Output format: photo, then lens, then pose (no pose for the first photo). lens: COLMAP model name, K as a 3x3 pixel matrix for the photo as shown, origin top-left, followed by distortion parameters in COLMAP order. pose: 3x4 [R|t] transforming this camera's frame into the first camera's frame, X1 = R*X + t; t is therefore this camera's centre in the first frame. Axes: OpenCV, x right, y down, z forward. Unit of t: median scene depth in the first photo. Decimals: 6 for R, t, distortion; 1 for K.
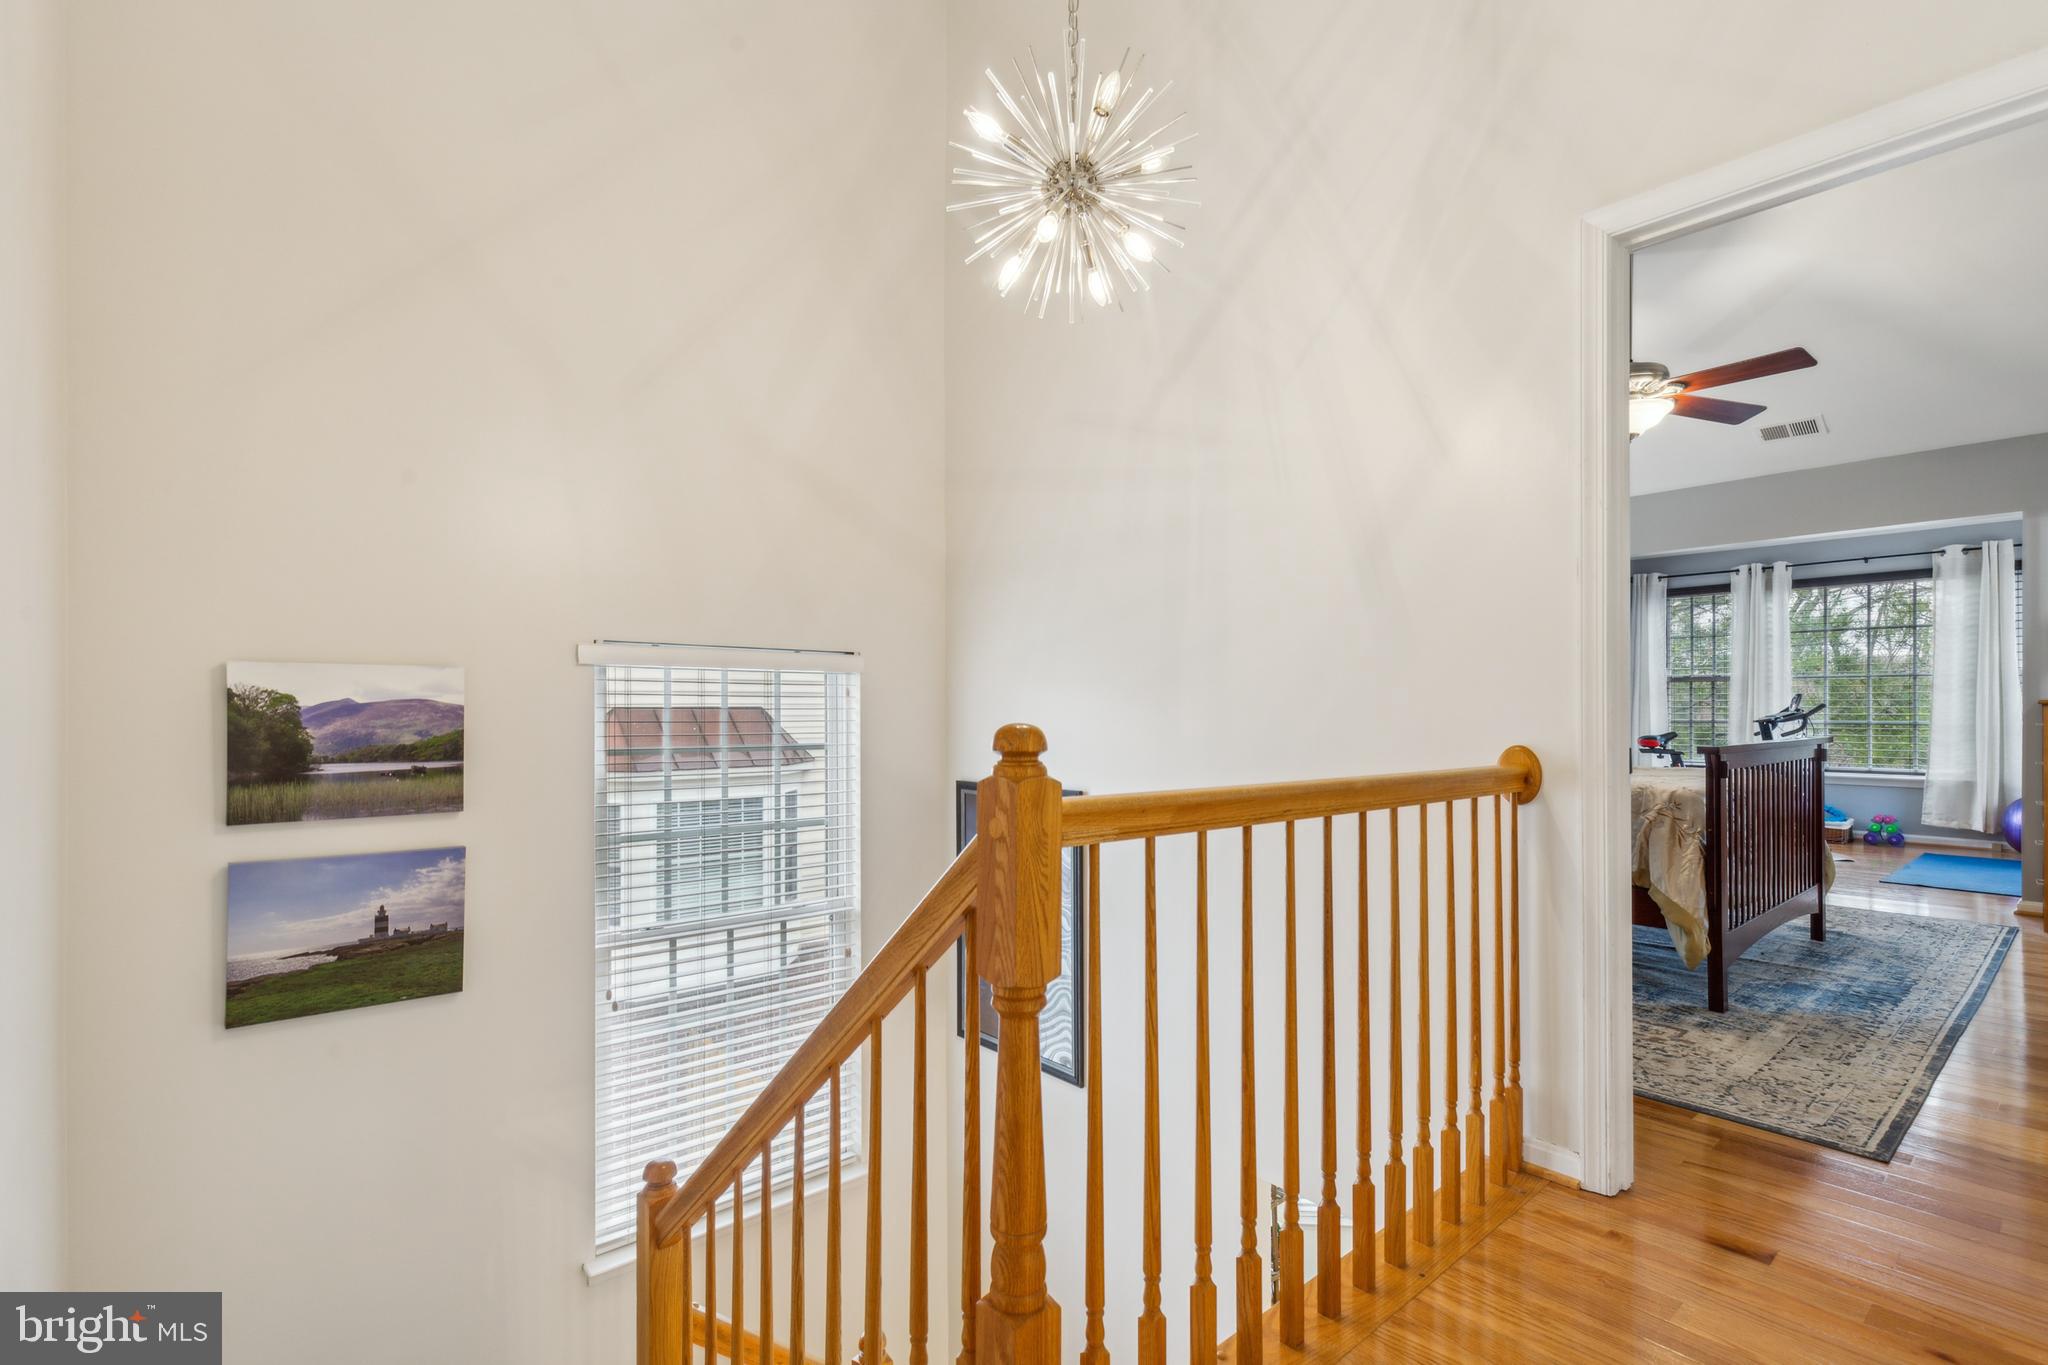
lens RADIAL K [[961.4, 0, 1030.7], [0, 961.4, 710.5], [0, 0, 1]] dist [0.010511, -0.001700]
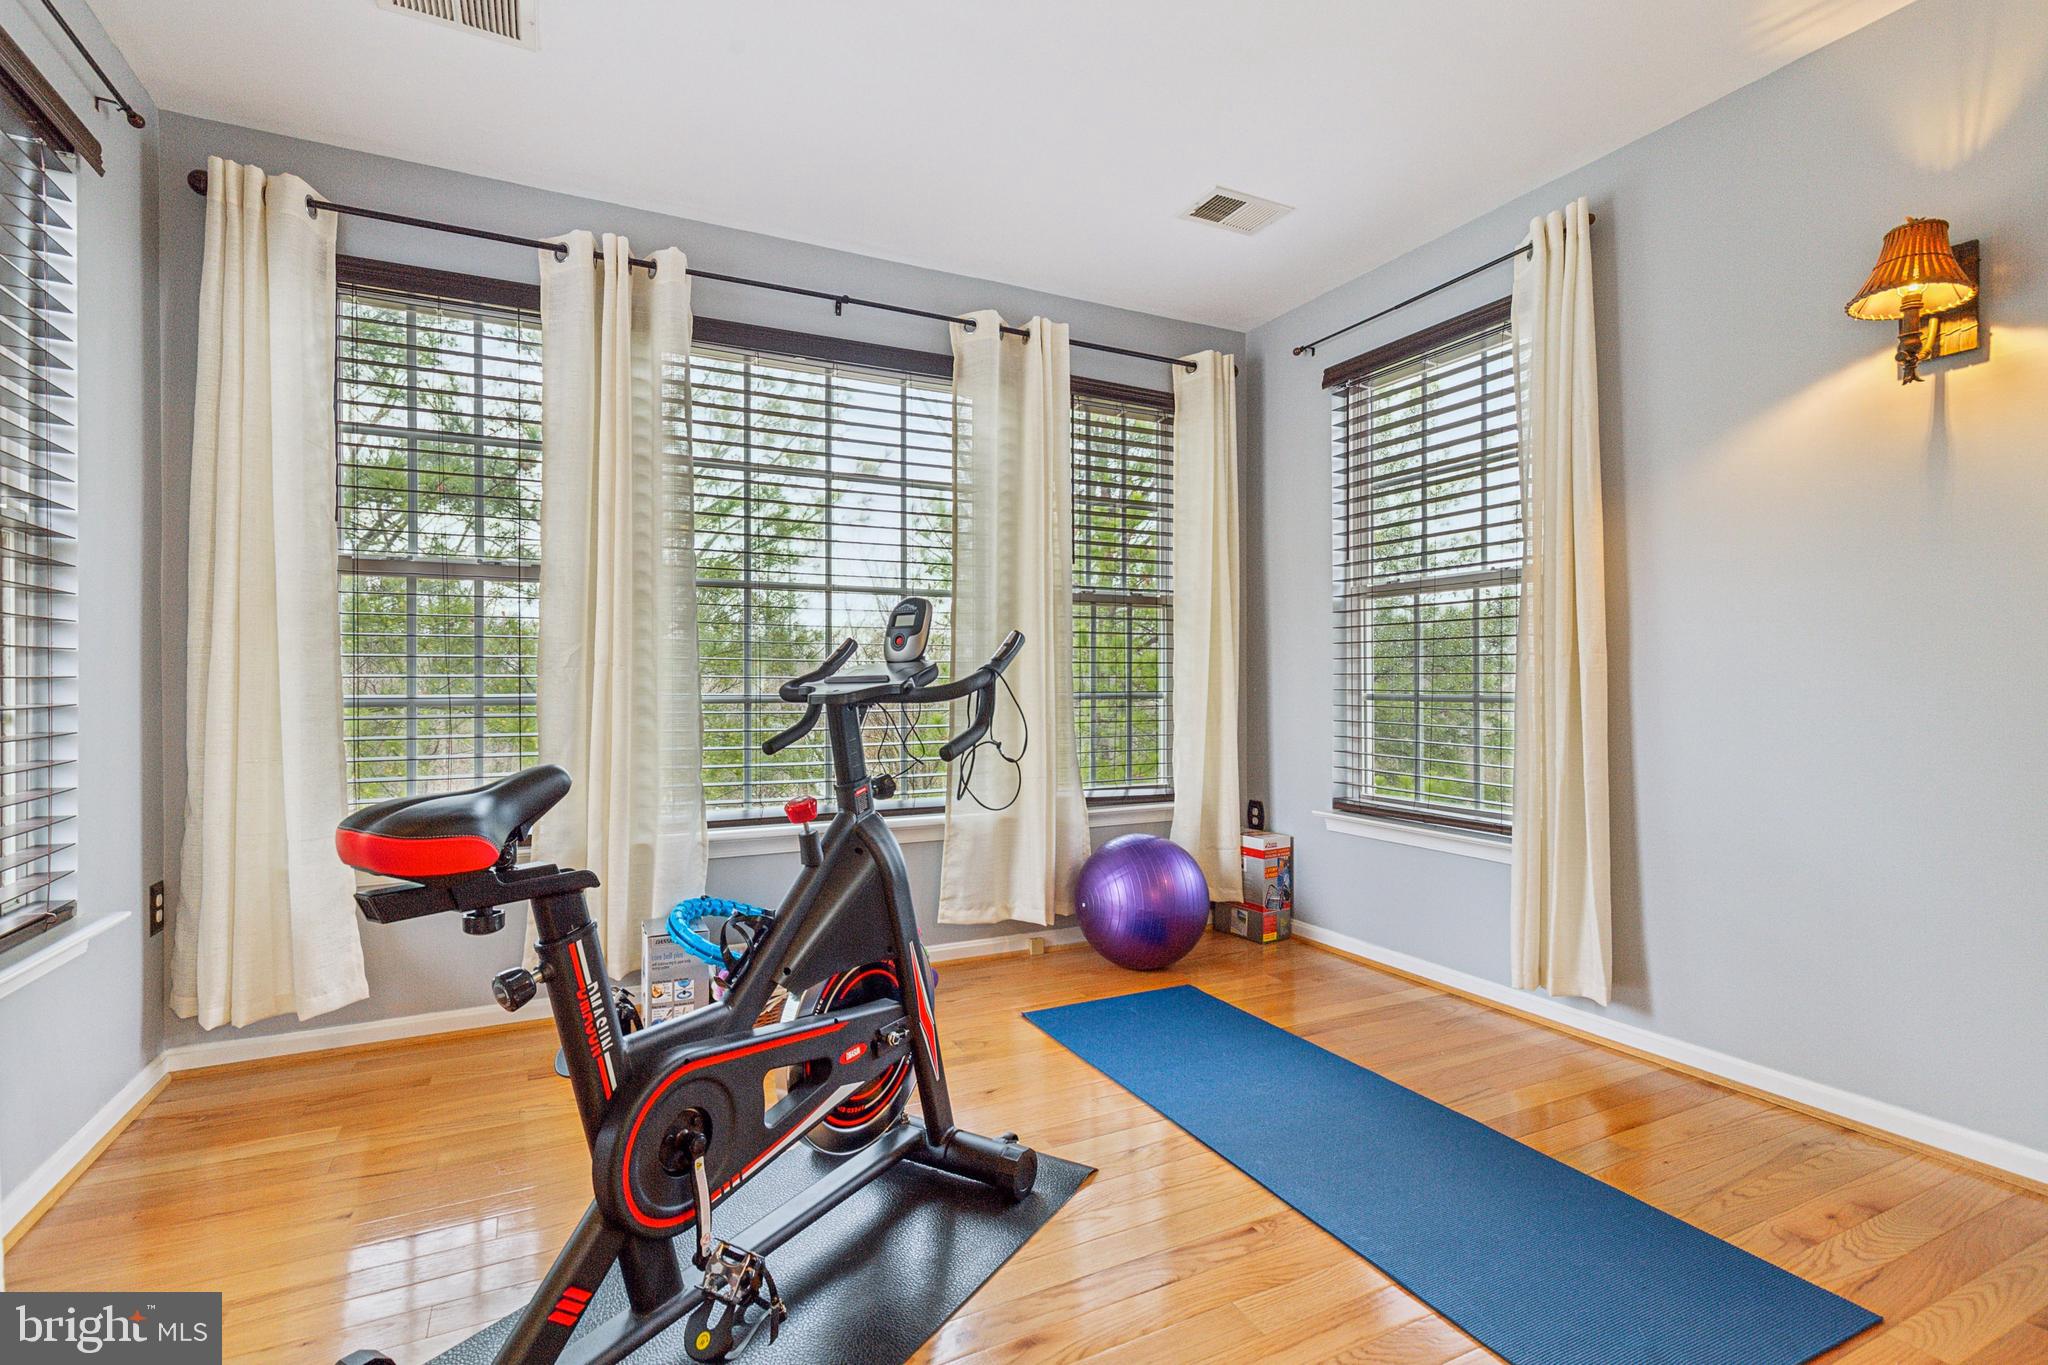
lens RADIAL K [[961.4, 0, 1034.3], [0, 961.4, 676.6], [0, 0, 1]] dist [0.010511, -0.001700]
pose [[0.250560, 0.004317, 0.968092, 0.515760], [0.001050, 0.999988, -0.004731, 0.005519], [-0.968101, 0.002202, 0.250552, 0.868798]]
